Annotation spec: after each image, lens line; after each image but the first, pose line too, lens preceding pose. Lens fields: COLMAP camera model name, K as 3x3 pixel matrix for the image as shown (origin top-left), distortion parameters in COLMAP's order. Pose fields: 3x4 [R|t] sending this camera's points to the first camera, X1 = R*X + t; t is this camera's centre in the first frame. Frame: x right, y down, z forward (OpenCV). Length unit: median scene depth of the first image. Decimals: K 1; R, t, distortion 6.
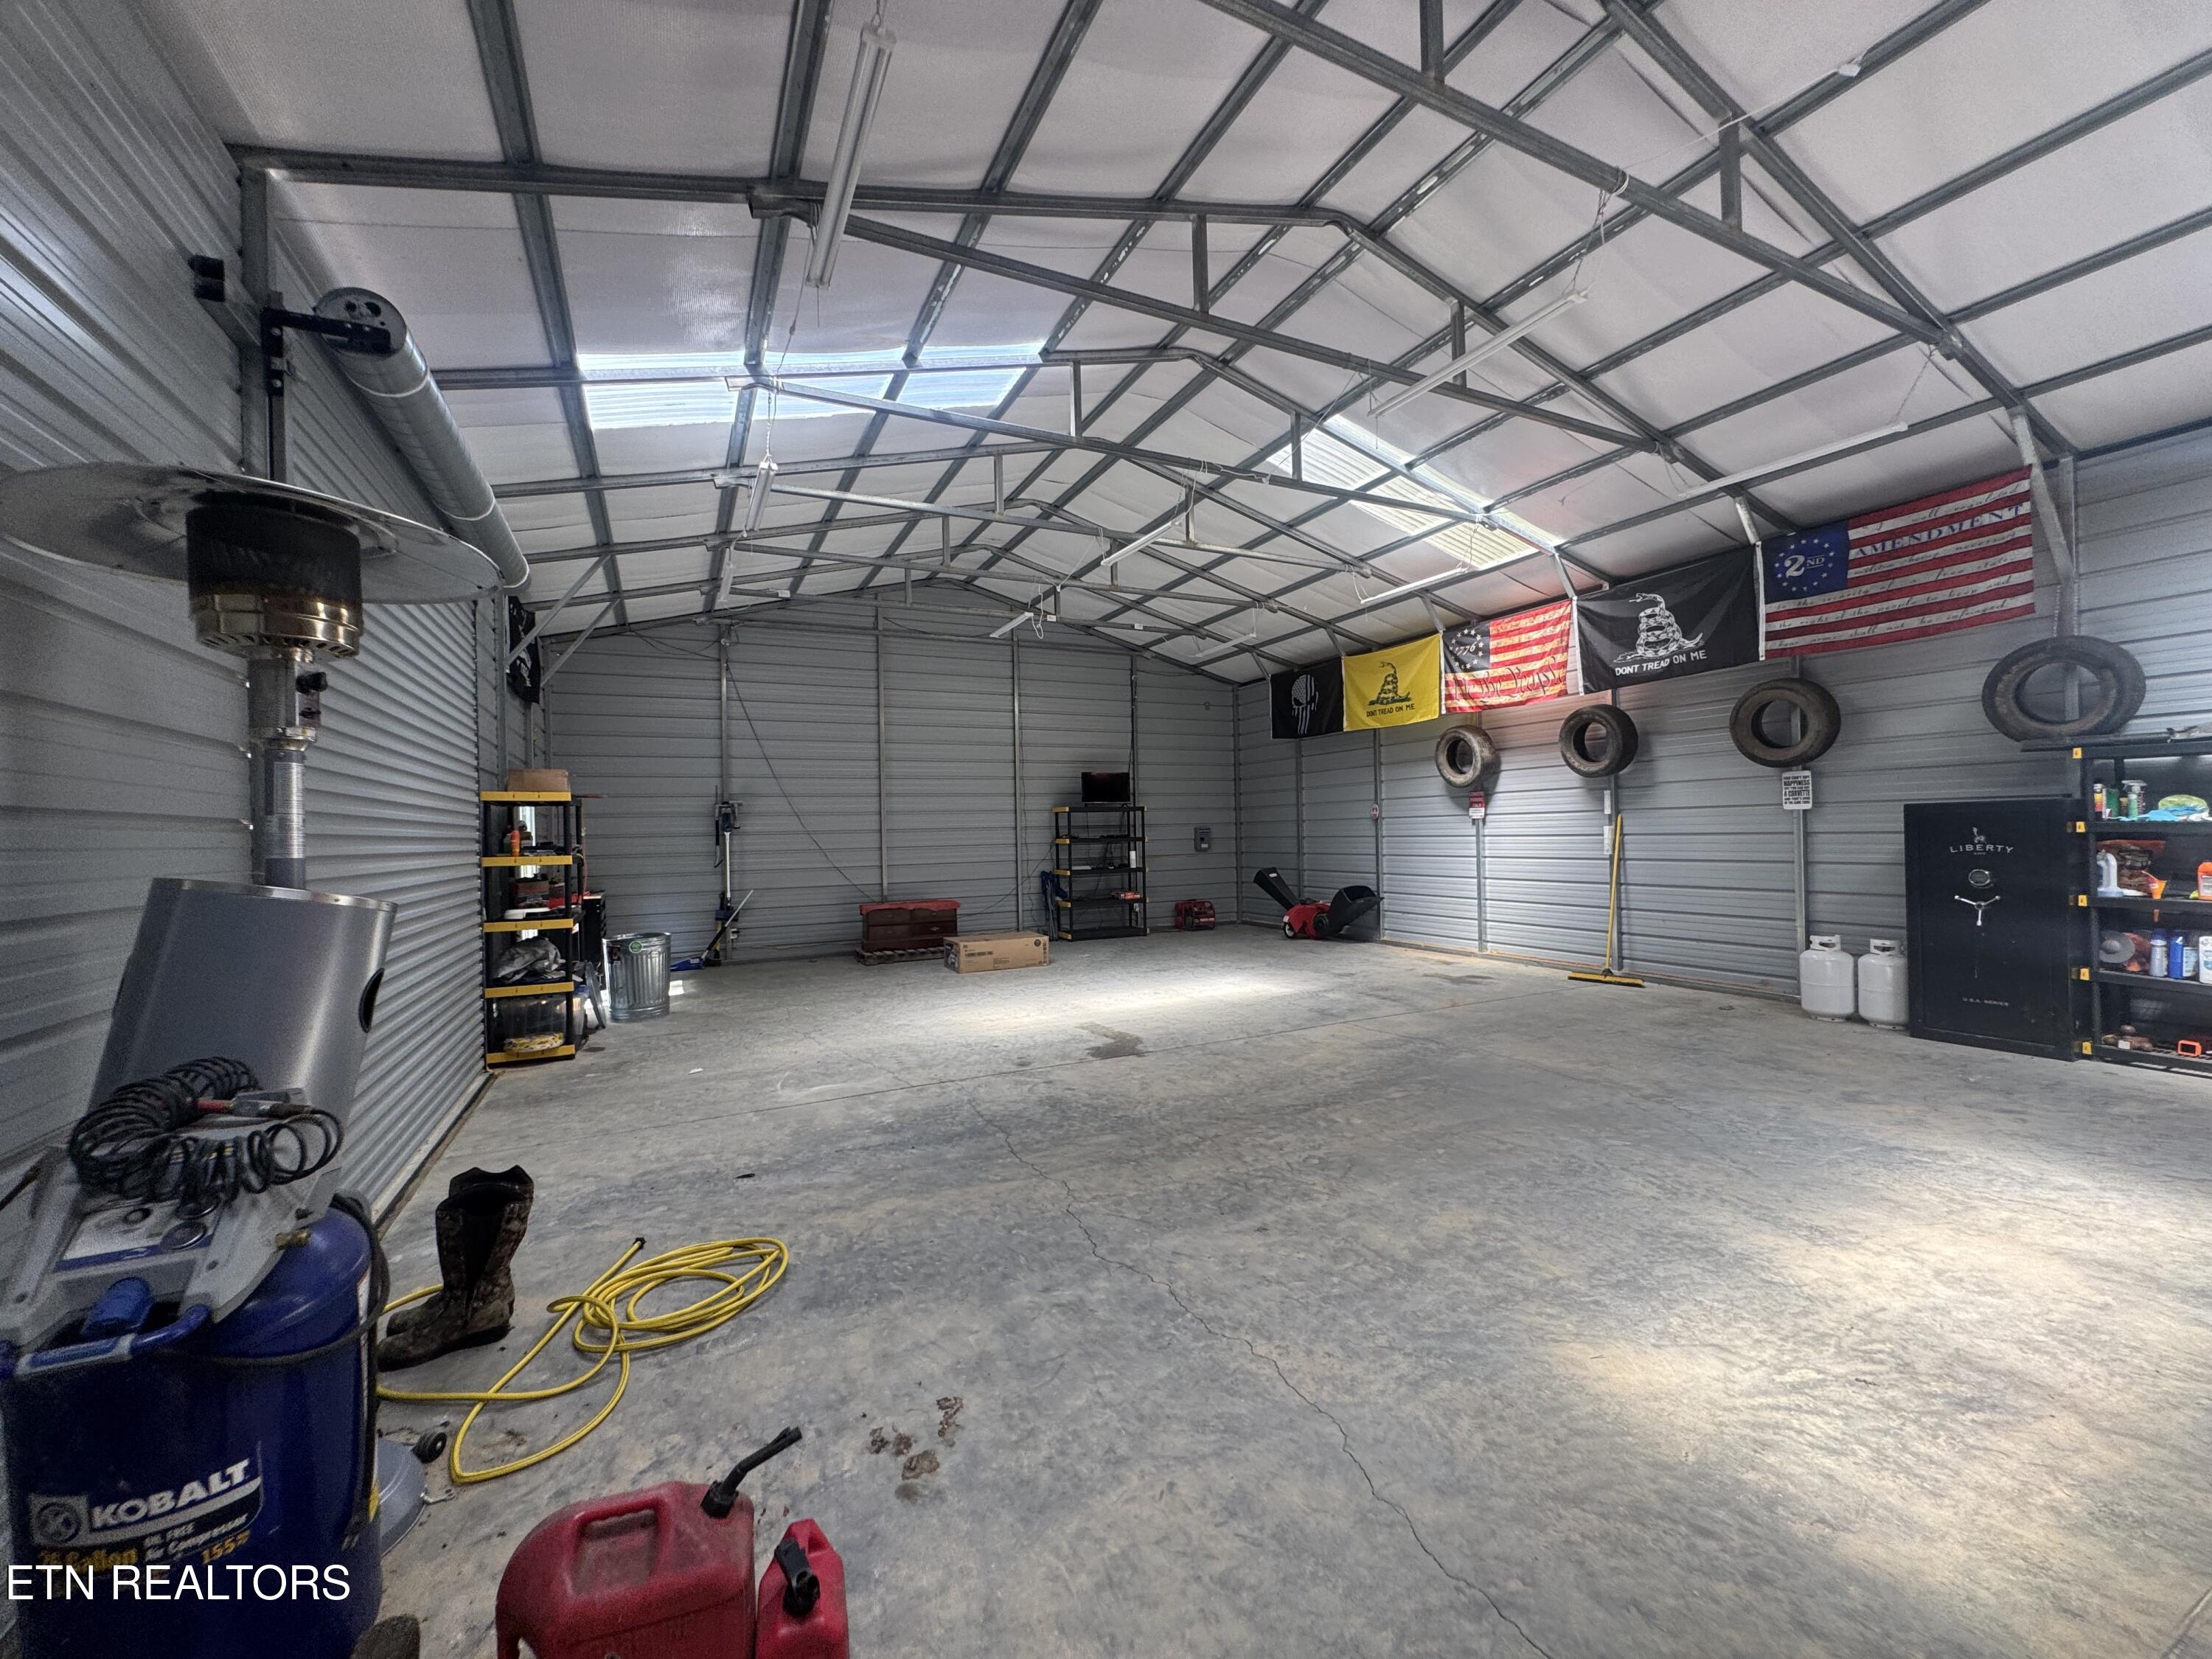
lens RADIAL K [[883.0, 0, 1106.0], [0, 883.0, 829.5], [0, 0, 1]] dist [-0.003903, -0.000005]
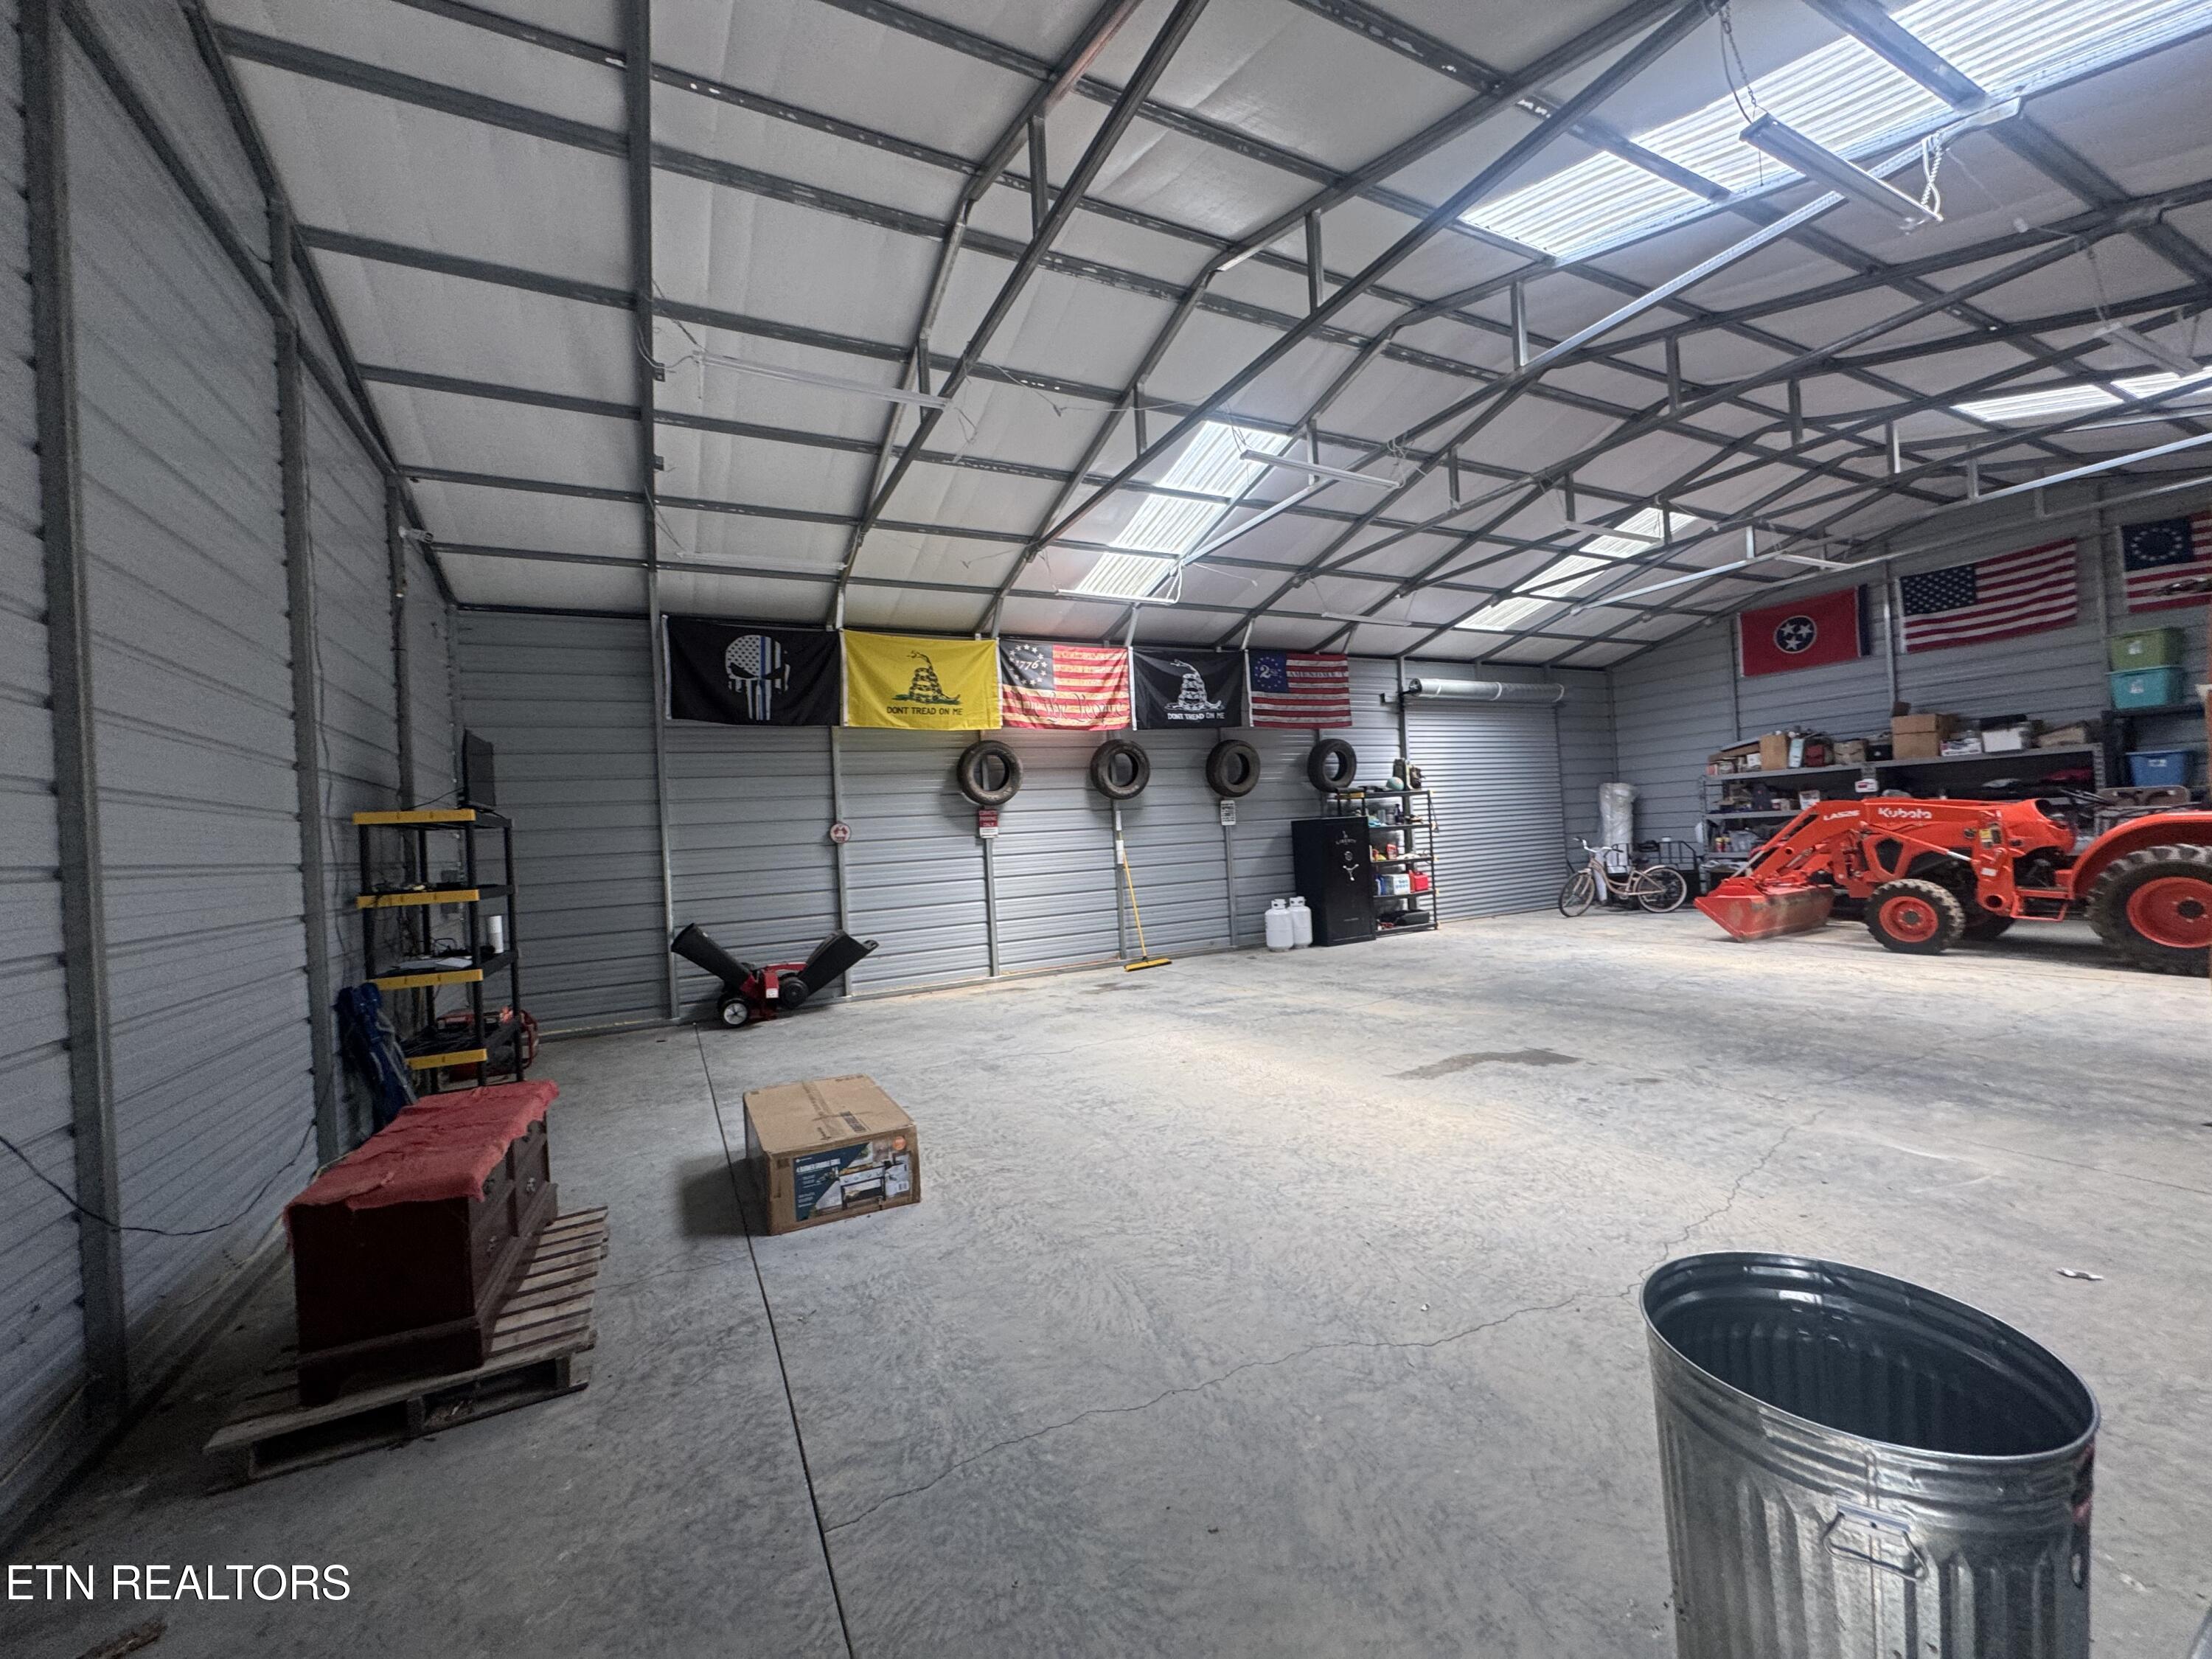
lens RADIAL K [[883.0, 0, 1106.0], [0, 883.0, 829.5], [0, 0, 1]] dist [-0.003903, -0.000005]
pose [[-0.009287, 0.029378, 0.999525, -0.760970], [0.054693, 0.998087, -0.028827, 0.017922], [-0.998460, 0.054399, -0.010876, 1.229841]]
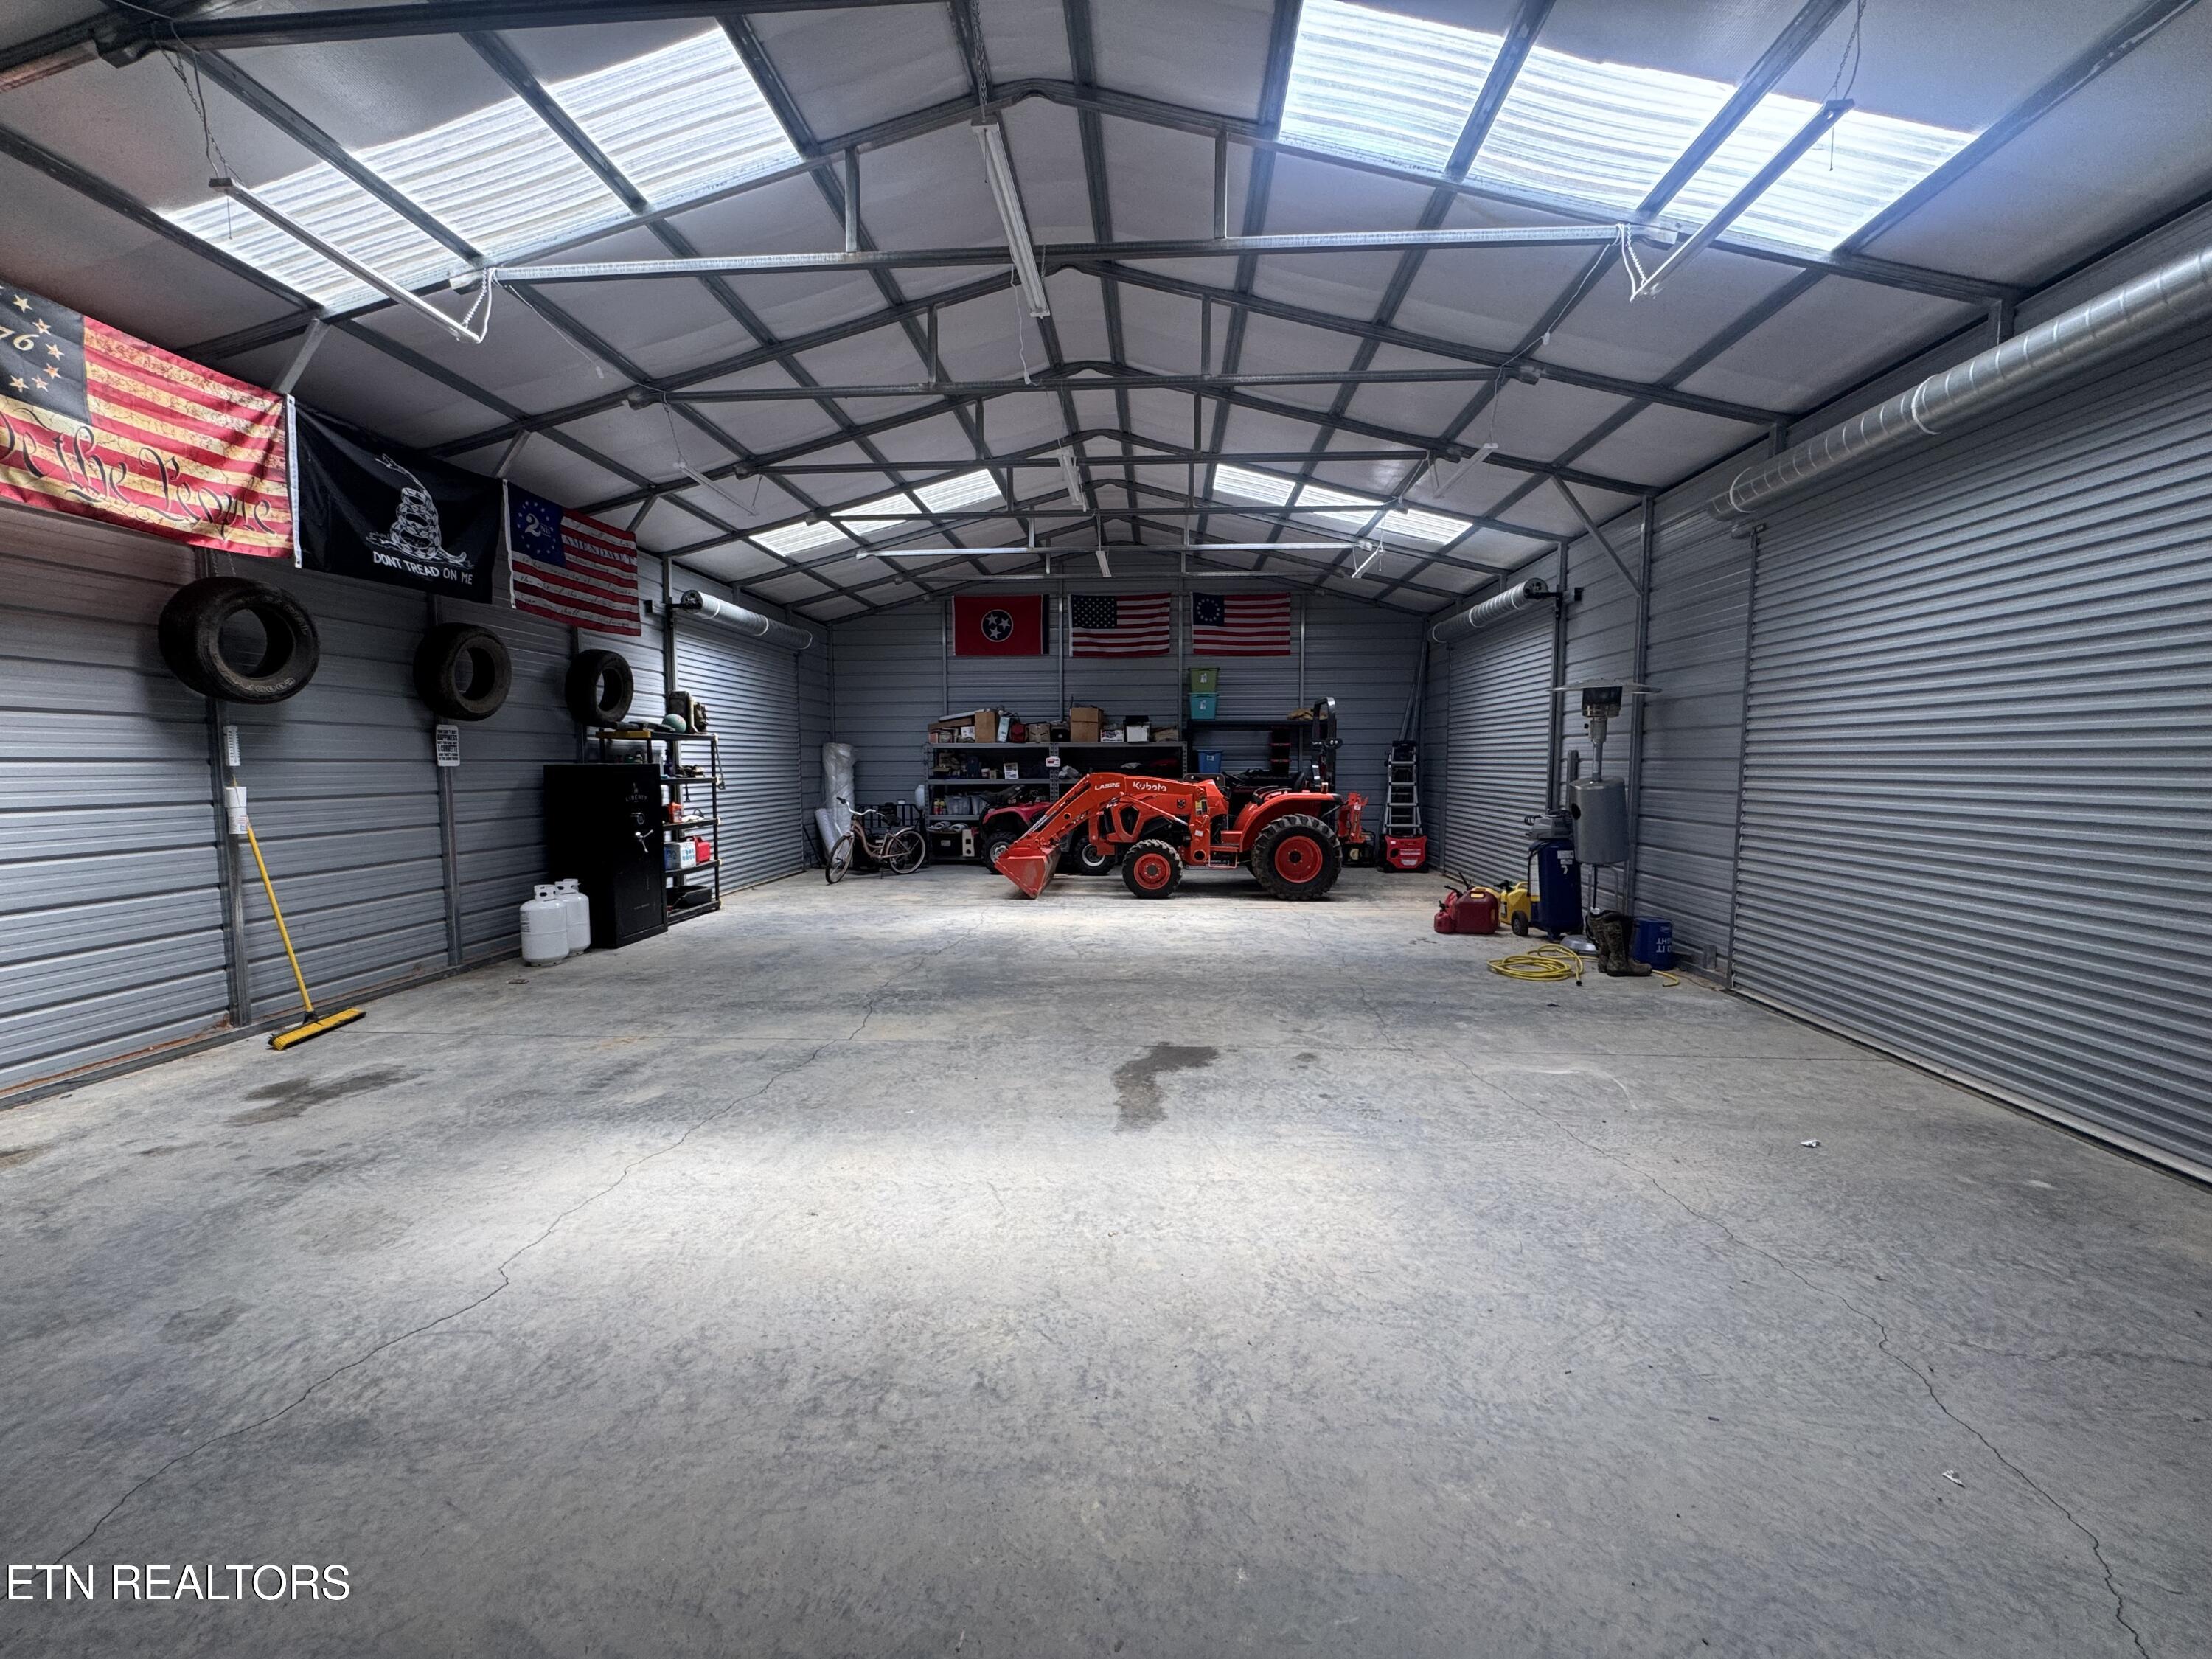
lens RADIAL K [[883.0, 0, 1106.0], [0, 883.0, 829.5], [0, 0, 1]] dist [-0.003903, -0.000005]
pose [[-0.864133, -0.014132, 0.503064, -0.277668], [0.019729, 0.997886, 0.061921, -0.000187], [-0.502876, 0.063433, -0.862028, 1.451849]]
